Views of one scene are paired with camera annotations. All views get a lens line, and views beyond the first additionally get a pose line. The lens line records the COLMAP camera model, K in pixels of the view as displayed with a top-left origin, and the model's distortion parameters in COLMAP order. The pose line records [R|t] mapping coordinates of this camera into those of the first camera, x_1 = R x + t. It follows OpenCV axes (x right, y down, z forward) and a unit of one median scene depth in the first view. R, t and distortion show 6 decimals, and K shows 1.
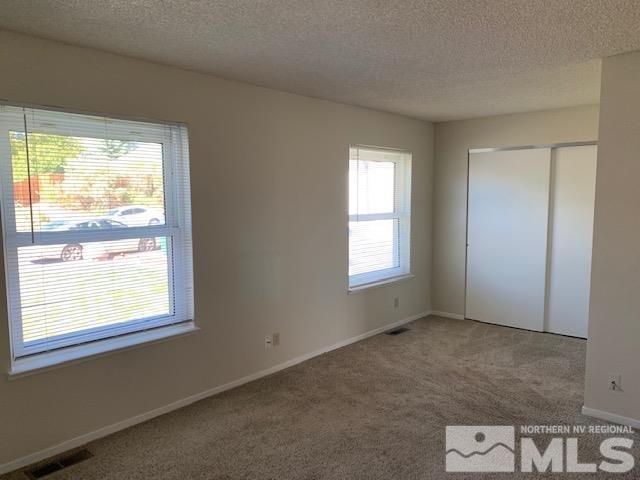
lens RADIAL K [[492.3, 0, 320.3], [0, 492.3, 236.9], [0, 0, 1]] dist [0.044951, -0.046558]
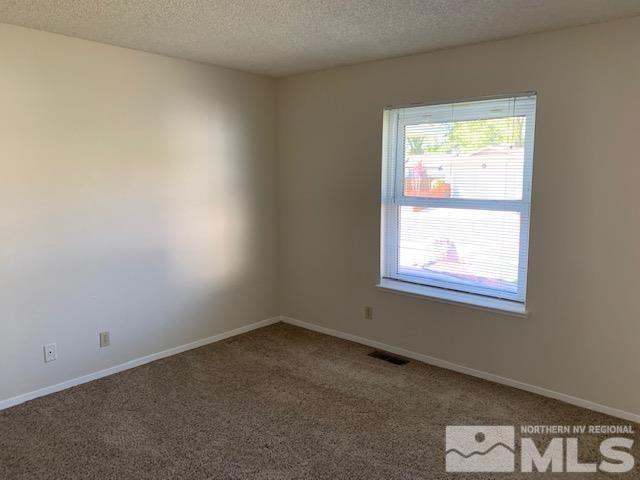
lens RADIAL K [[492.3, 0, 320.3], [0, 492.3, 236.9], [0, 0, 1]] dist [0.044951, -0.046558]
pose [[0.019622, 0.120421, -0.992529, 0.702022], [-0.096311, 0.988331, 0.118008, -0.030993], [0.995158, 0.093276, 0.030991, 0.614476]]
